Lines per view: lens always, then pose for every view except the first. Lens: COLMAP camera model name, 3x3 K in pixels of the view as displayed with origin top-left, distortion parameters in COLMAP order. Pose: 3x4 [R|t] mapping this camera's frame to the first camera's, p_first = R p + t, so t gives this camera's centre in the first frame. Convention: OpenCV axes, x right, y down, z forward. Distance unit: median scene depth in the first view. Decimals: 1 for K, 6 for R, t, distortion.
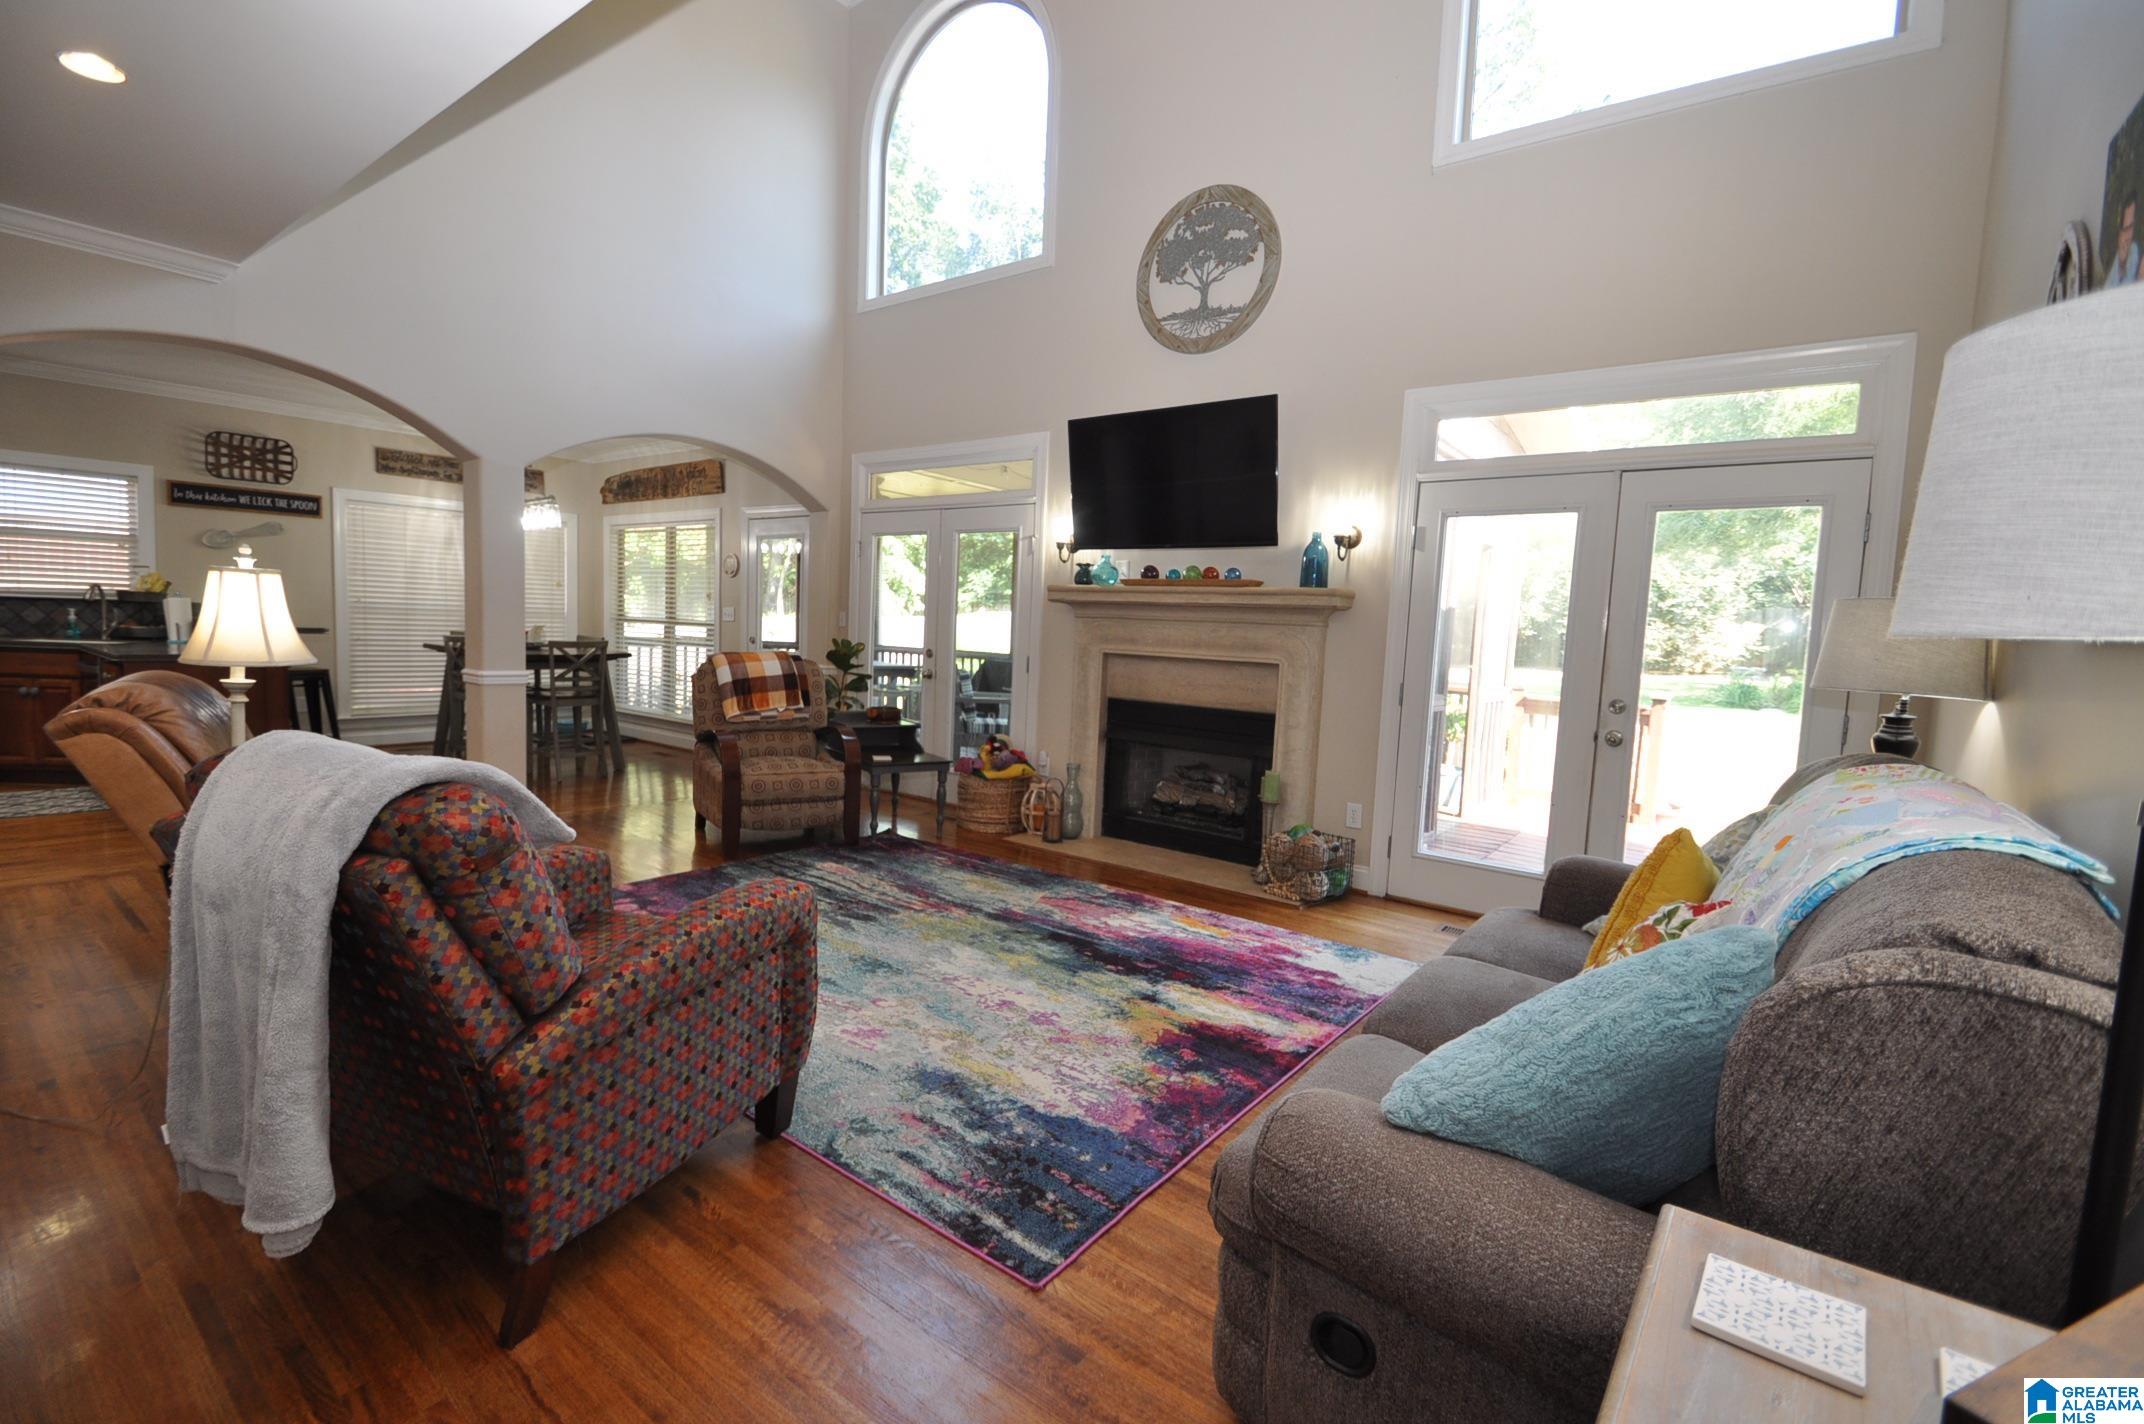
lens RADIAL K [[947.3, 0, 1043.1], [0, 947.3, 708.5], [0, 0, 1]] dist [0.002305, 0.000110]
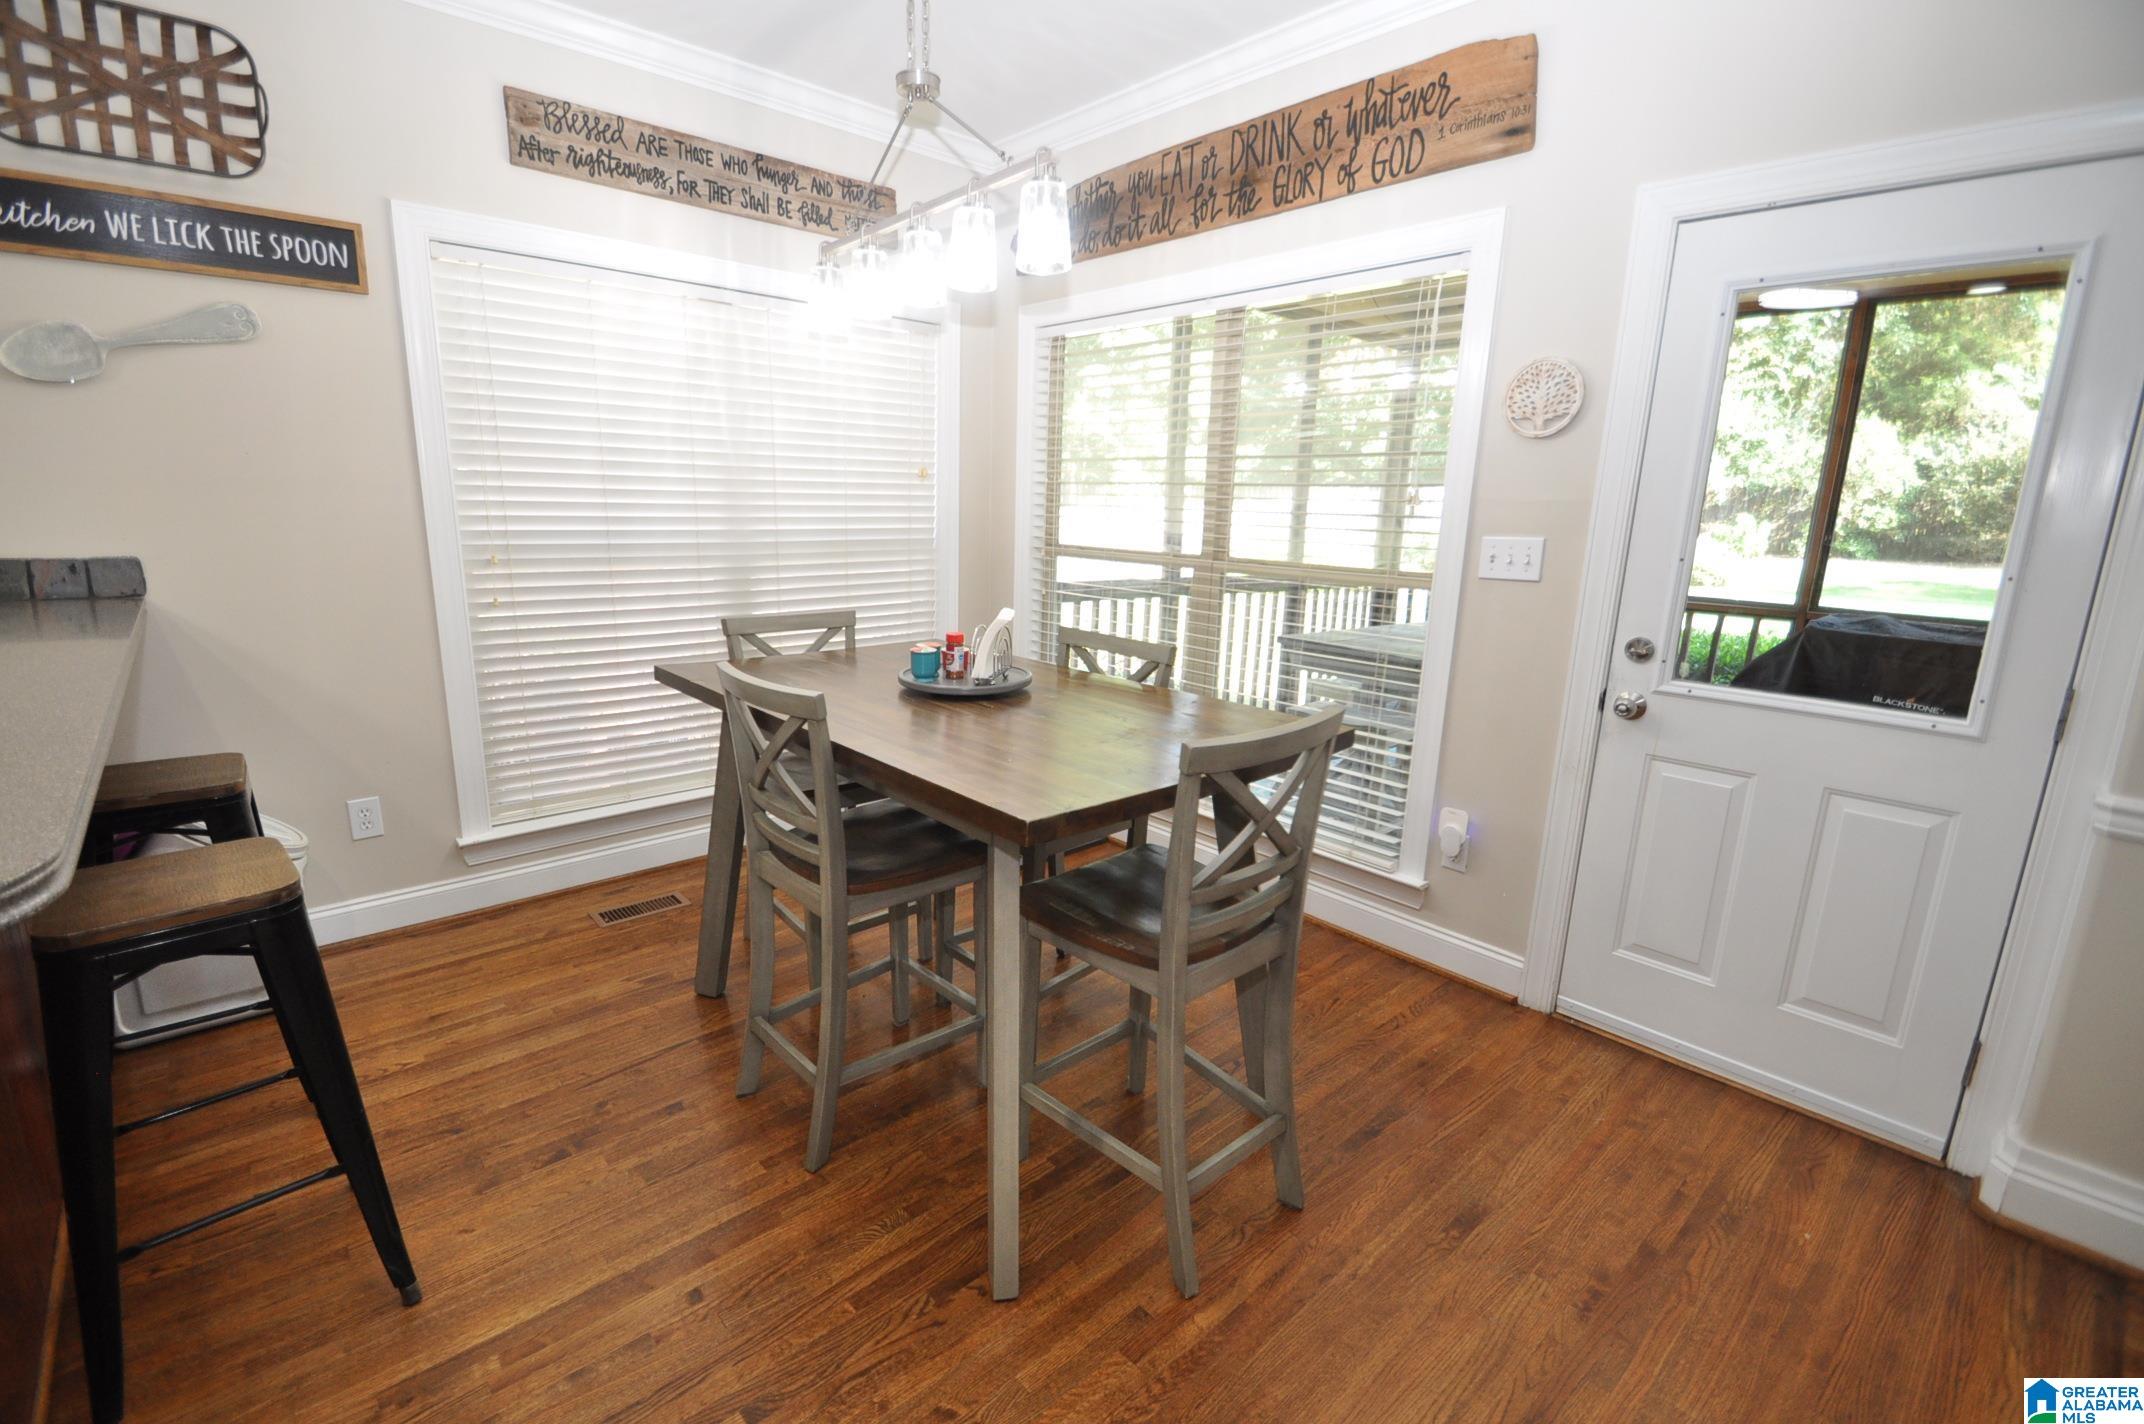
lens RADIAL K [[947.3, 0, 1043.1], [0, 947.3, 708.5], [0, 0, 1]] dist [0.002305, 0.000110]
pose [[0.982065, 0.024127, -0.186990, -0.701254], [-0.000567, 0.992151, 0.125042, -0.146348], [0.188539, -0.122694, 0.974371, 1.075897]]
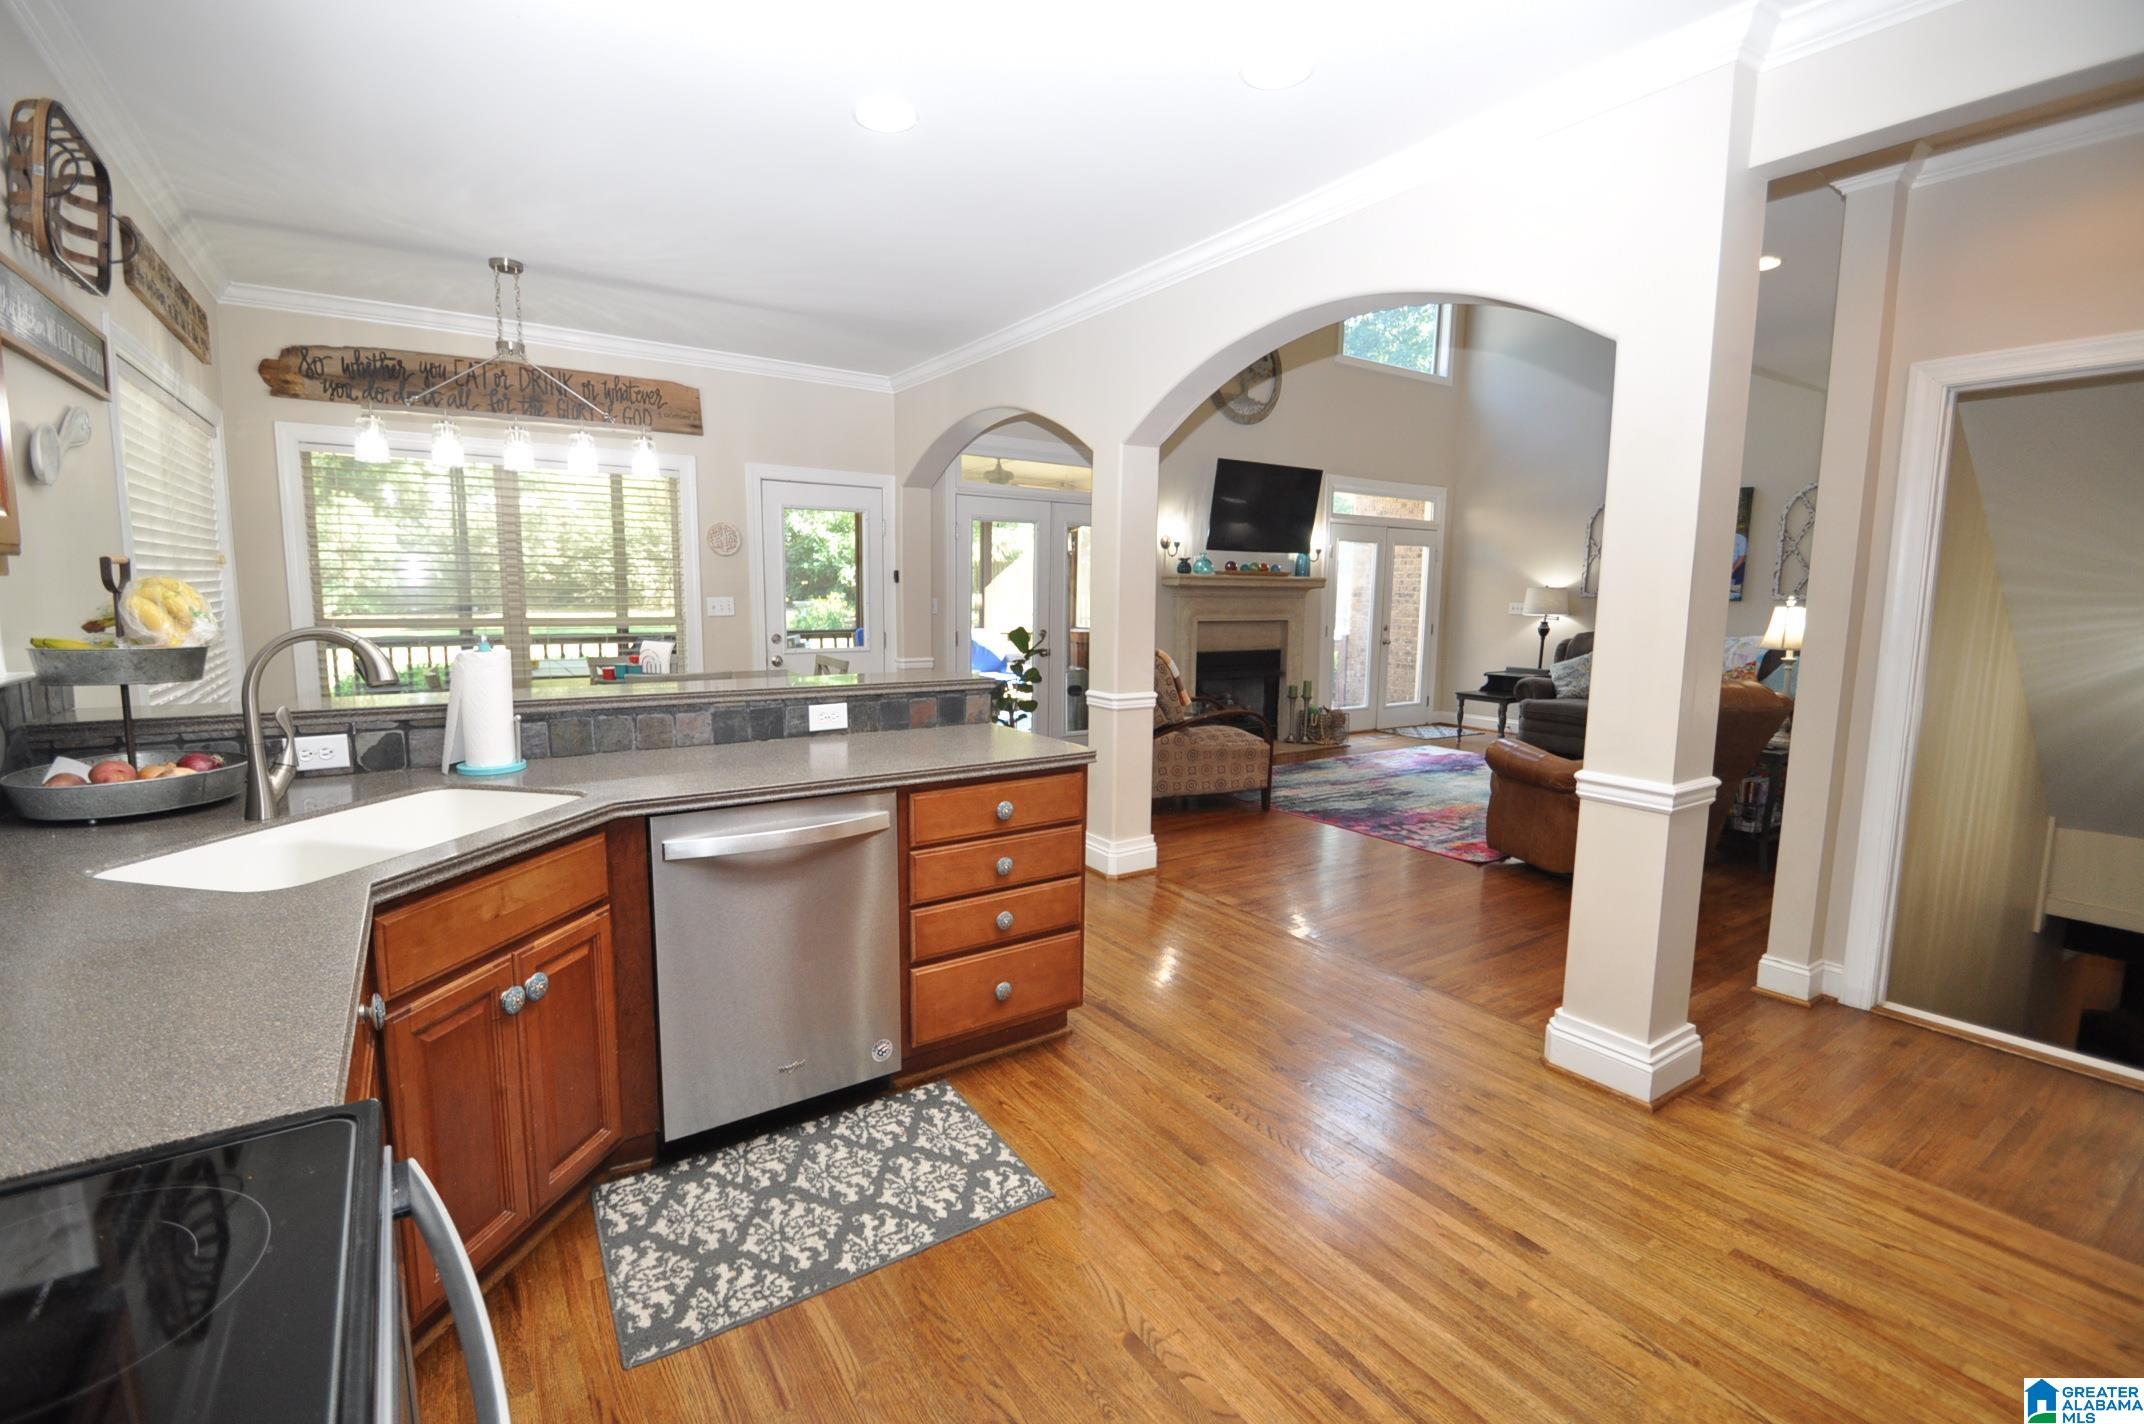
lens RADIAL K [[947.3, 0, 1043.1], [0, 947.3, 708.5], [0, 0, 1]] dist [0.002305, 0.000110]
pose [[0.312498, -0.156160, 0.936995, -1.566899], [0.086684, 0.986967, 0.135579, -0.163425], [-0.945955, 0.038854, 0.321962, 0.880038]]
